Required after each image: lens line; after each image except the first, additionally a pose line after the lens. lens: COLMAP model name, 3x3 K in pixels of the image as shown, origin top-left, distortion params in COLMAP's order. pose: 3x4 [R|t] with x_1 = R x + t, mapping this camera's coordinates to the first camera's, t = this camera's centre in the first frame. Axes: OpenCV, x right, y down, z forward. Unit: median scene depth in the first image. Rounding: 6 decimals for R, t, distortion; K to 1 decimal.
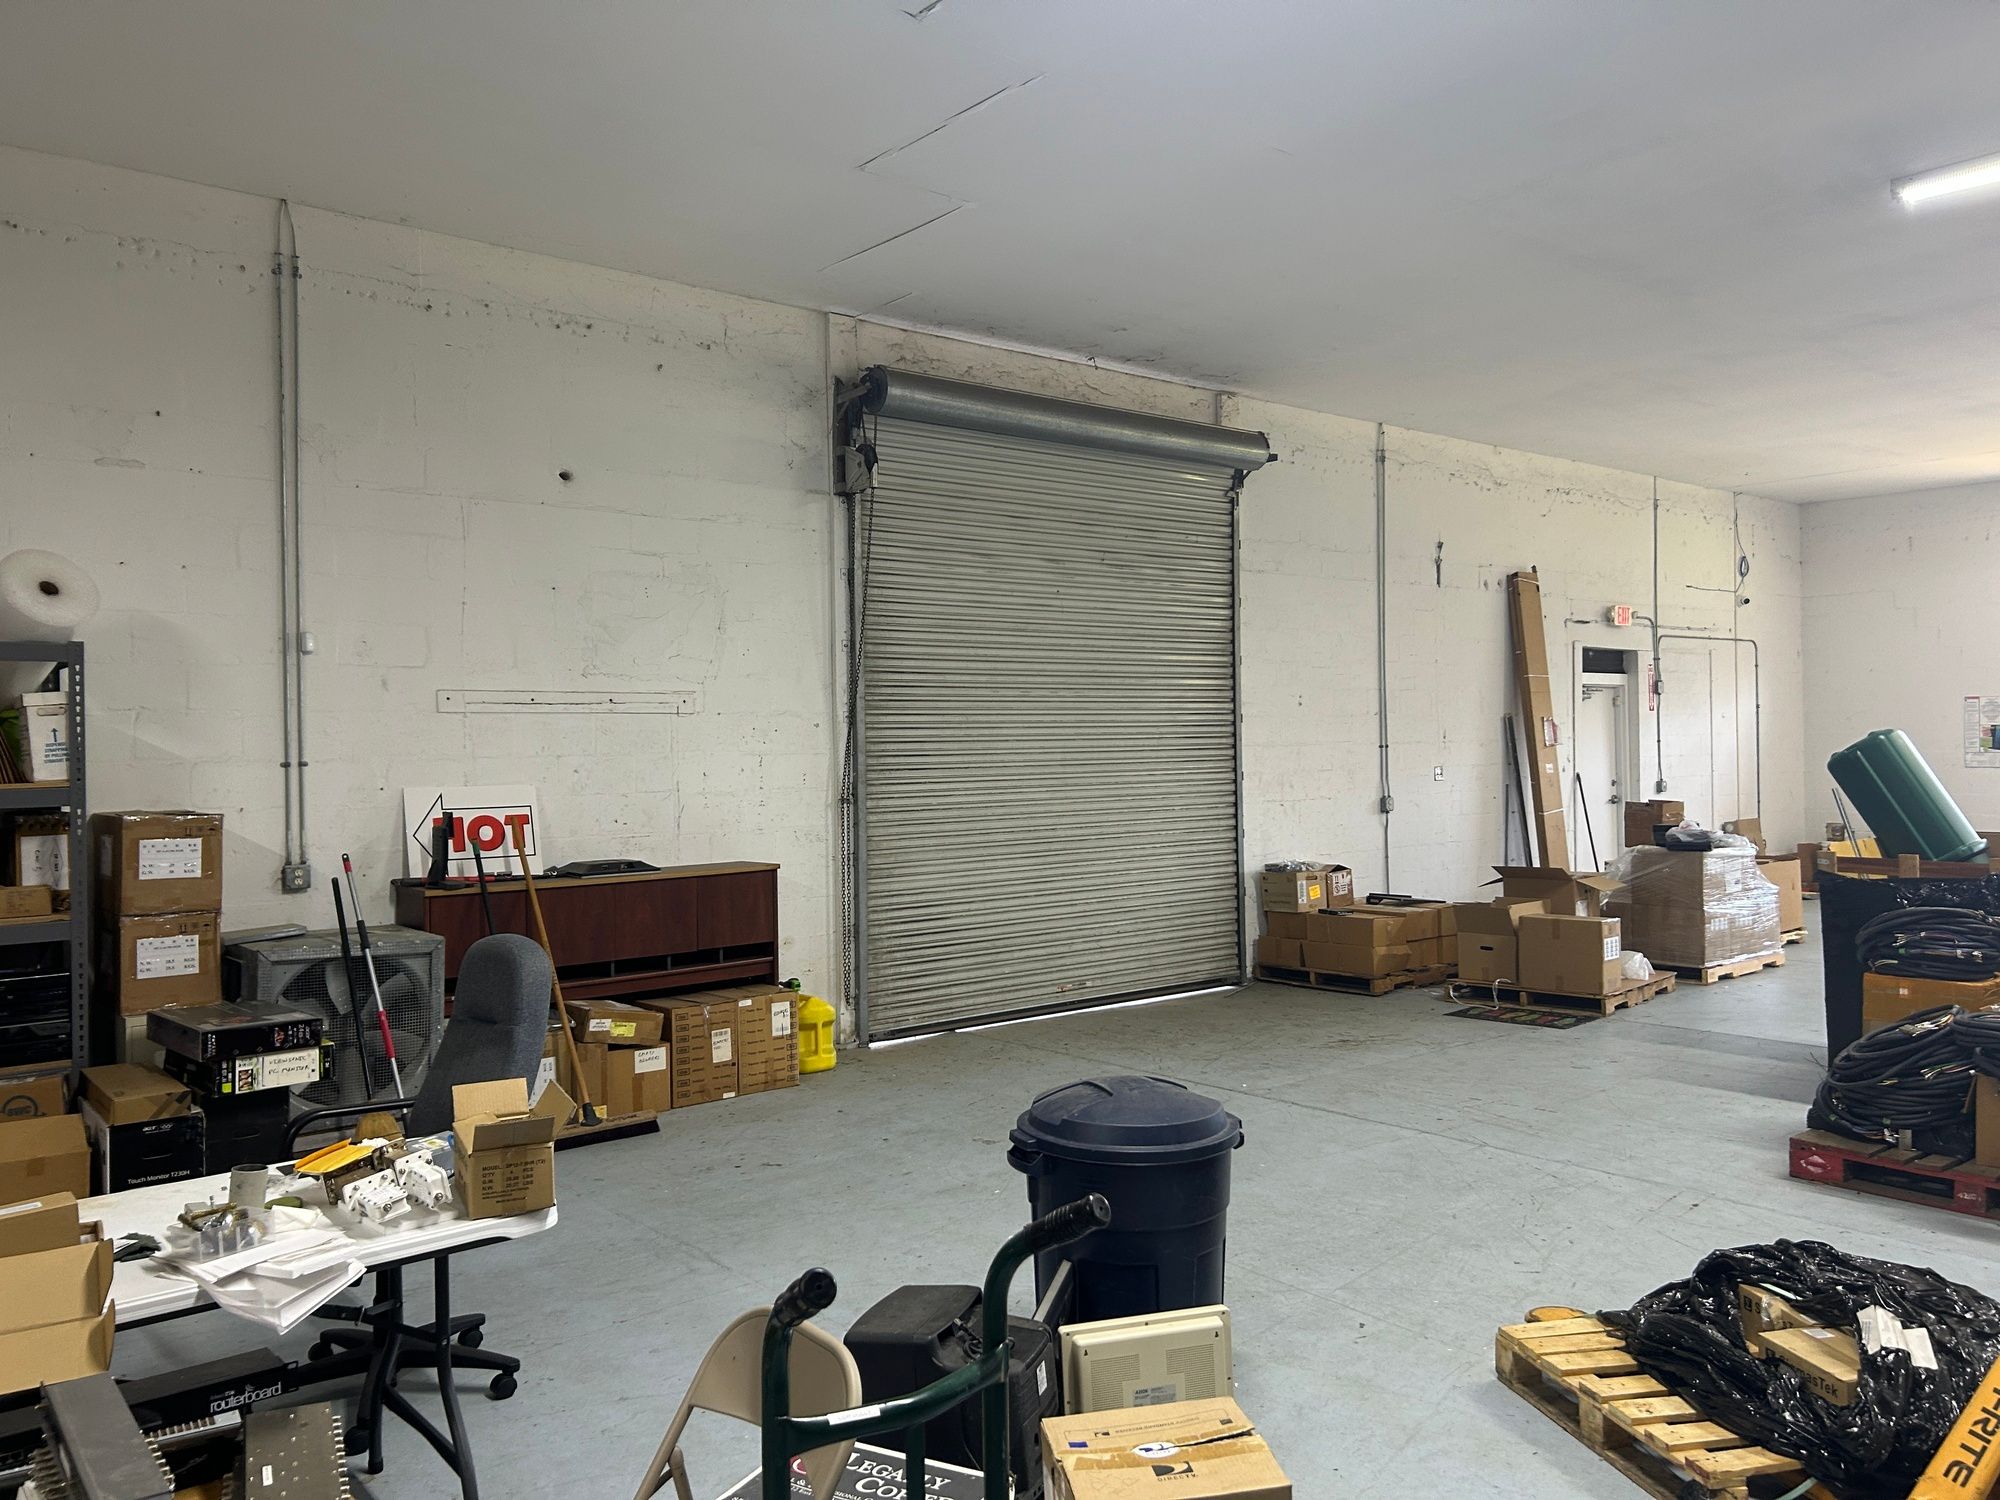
lens RADIAL K [[1508.7, 0, 998.8], [0, 1508.7, 744.9], [0, 0, 1]] dist [0.048968, -0.013453]
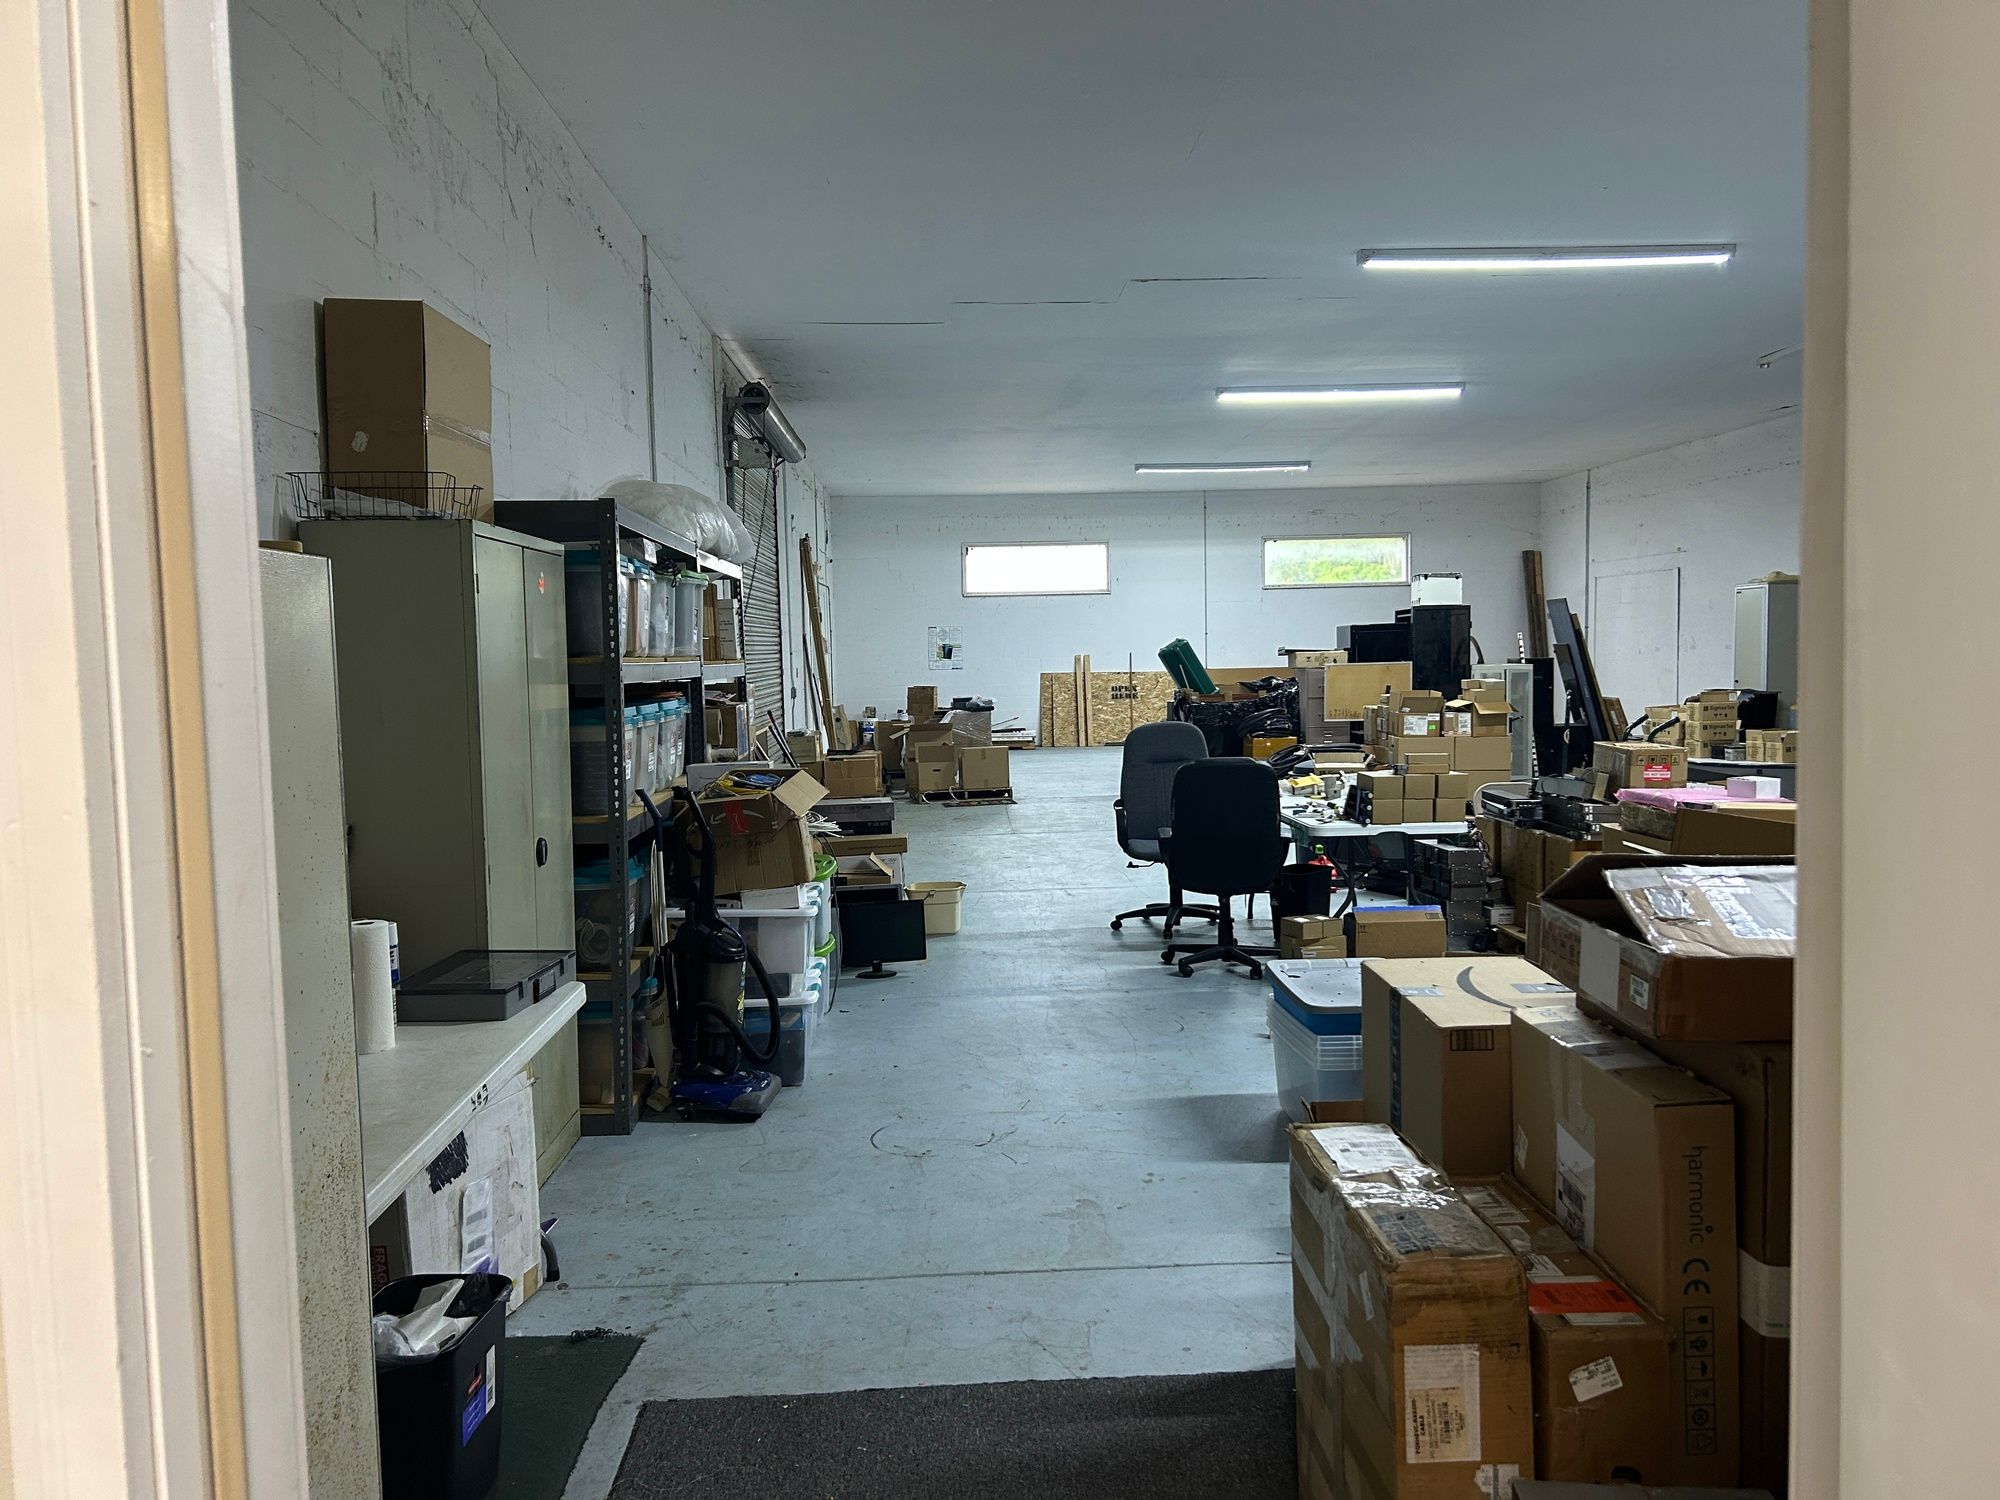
lens RADIAL K [[1508.7, 0, 999.3], [0, 1508.7, 748.6], [0, 0, 1]] dist [0.048968, -0.013453]
pose [[0.598279, -0.052551, 0.799563, -1.013487], [0.015276, 0.998414, 0.054189, 0.021538], [-0.801142, -0.020206, 0.598133, -0.052832]]
